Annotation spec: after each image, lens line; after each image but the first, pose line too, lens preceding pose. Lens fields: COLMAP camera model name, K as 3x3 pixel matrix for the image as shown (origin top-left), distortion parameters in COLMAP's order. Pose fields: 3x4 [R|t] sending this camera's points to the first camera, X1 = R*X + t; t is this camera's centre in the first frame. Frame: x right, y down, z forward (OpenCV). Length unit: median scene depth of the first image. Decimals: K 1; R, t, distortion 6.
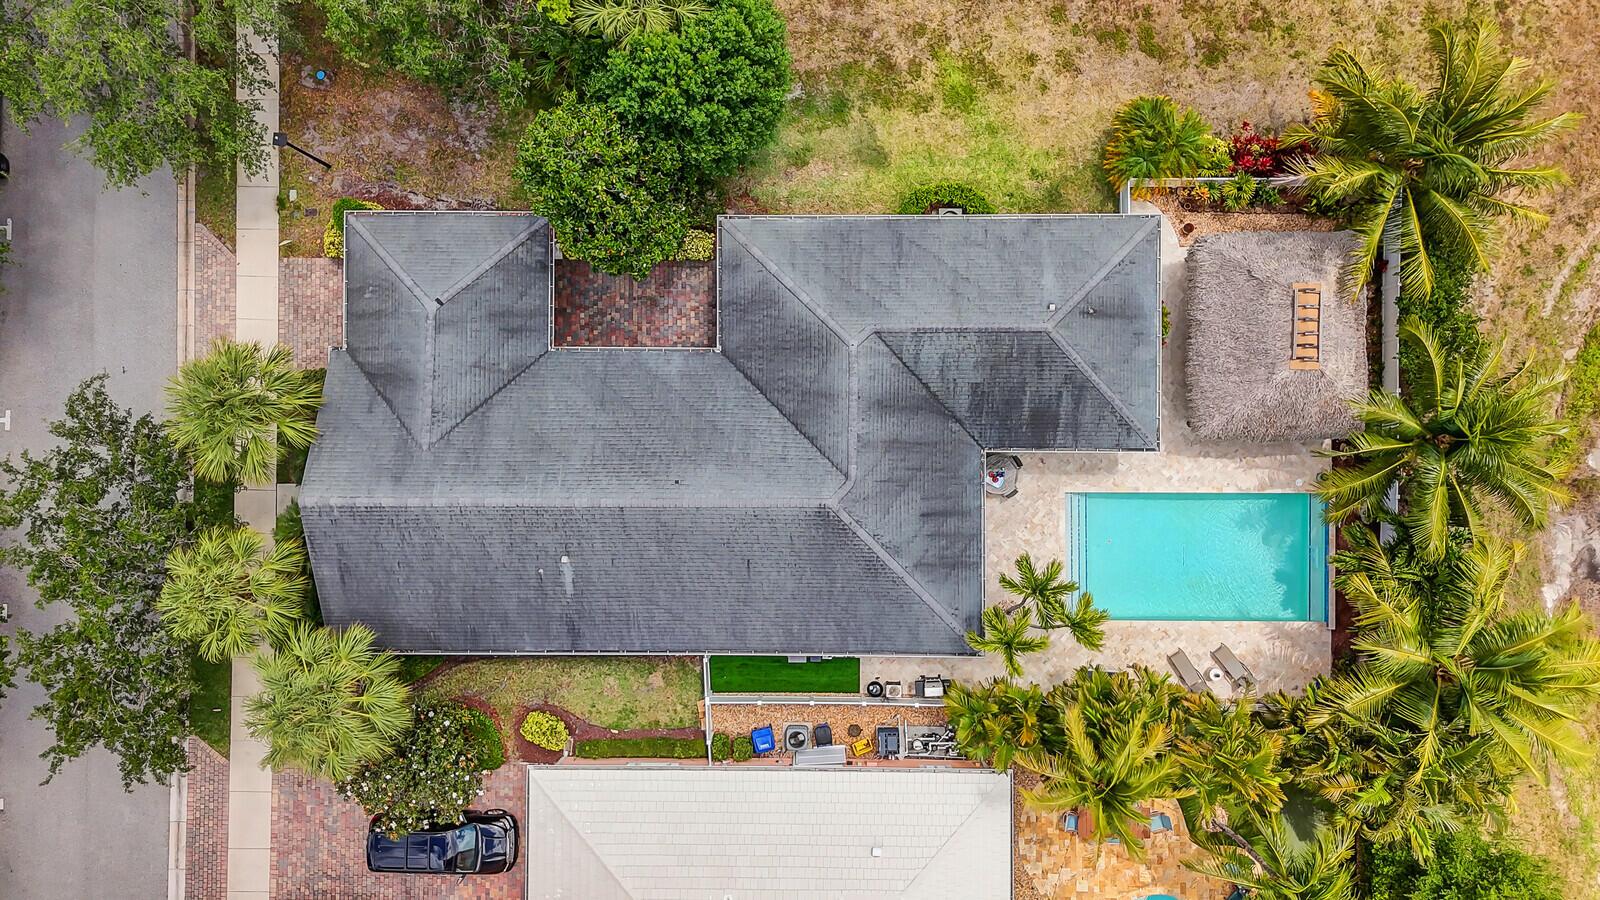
lens RADIAL K [[1197.5, 0, 805.0], [0, 1197.5, 448.3], [0, 0, 1]] dist [0.039109, -0.032473]
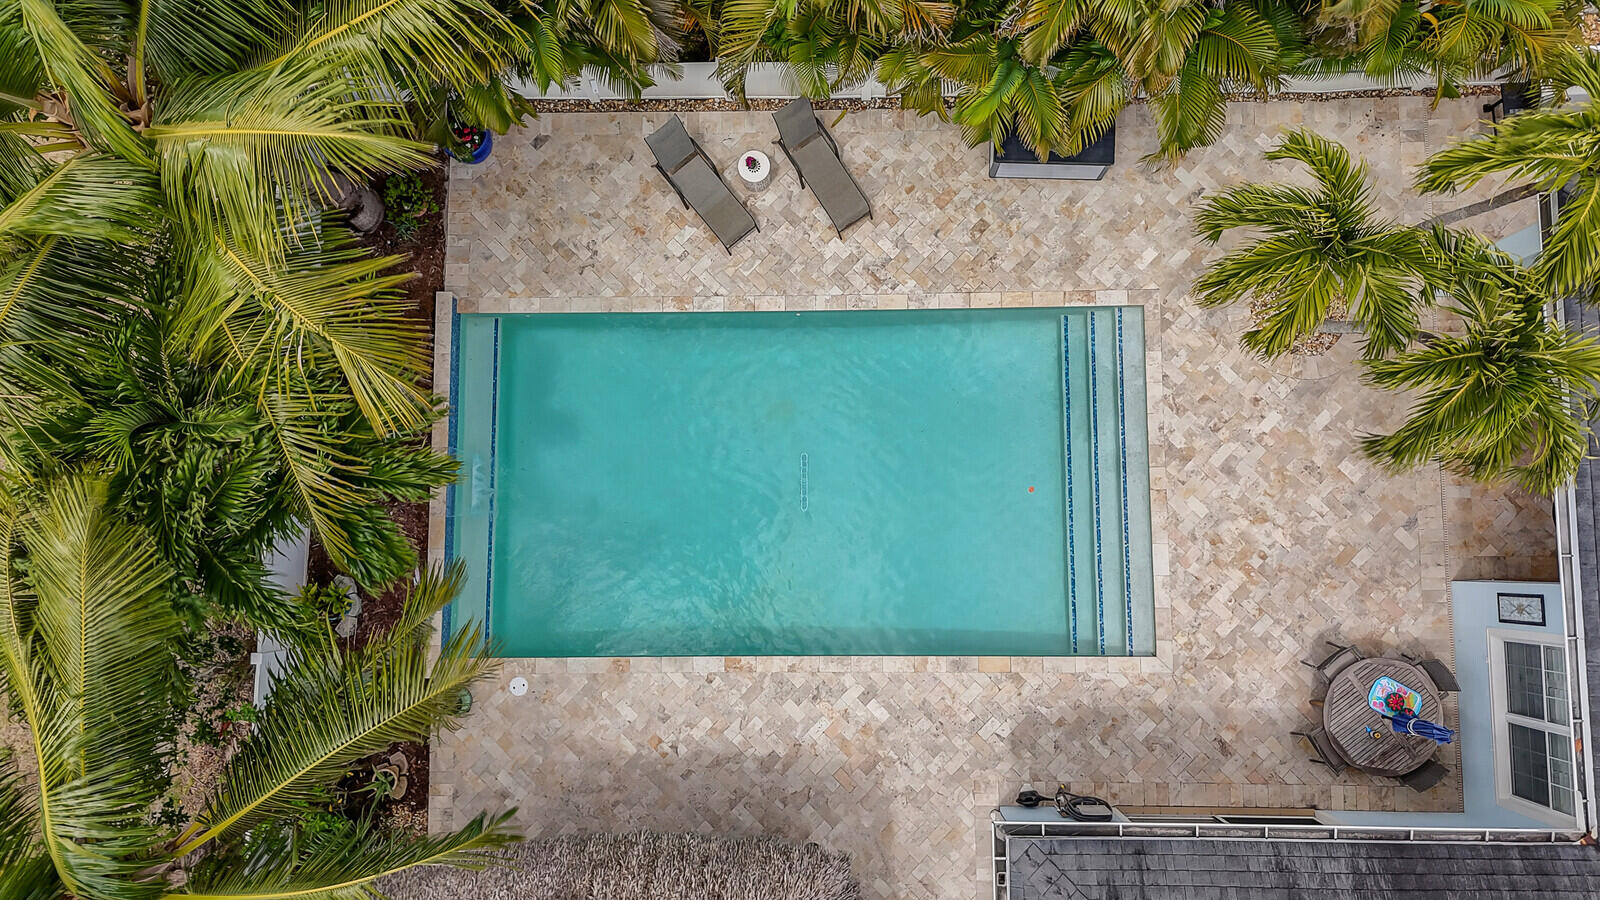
lens RADIAL K [[1197.5, 0, 805.0], [0, 1197.5, 449.3], [0, 0, 1]] dist [0.039109, -0.032473]
pose [[-0.998887, 0.004733, 0.046929, 0.323873], [0.000227, -0.994458, 0.105132, 0.065177], [0.047167, 0.105025, 0.993350, 0.672582]]
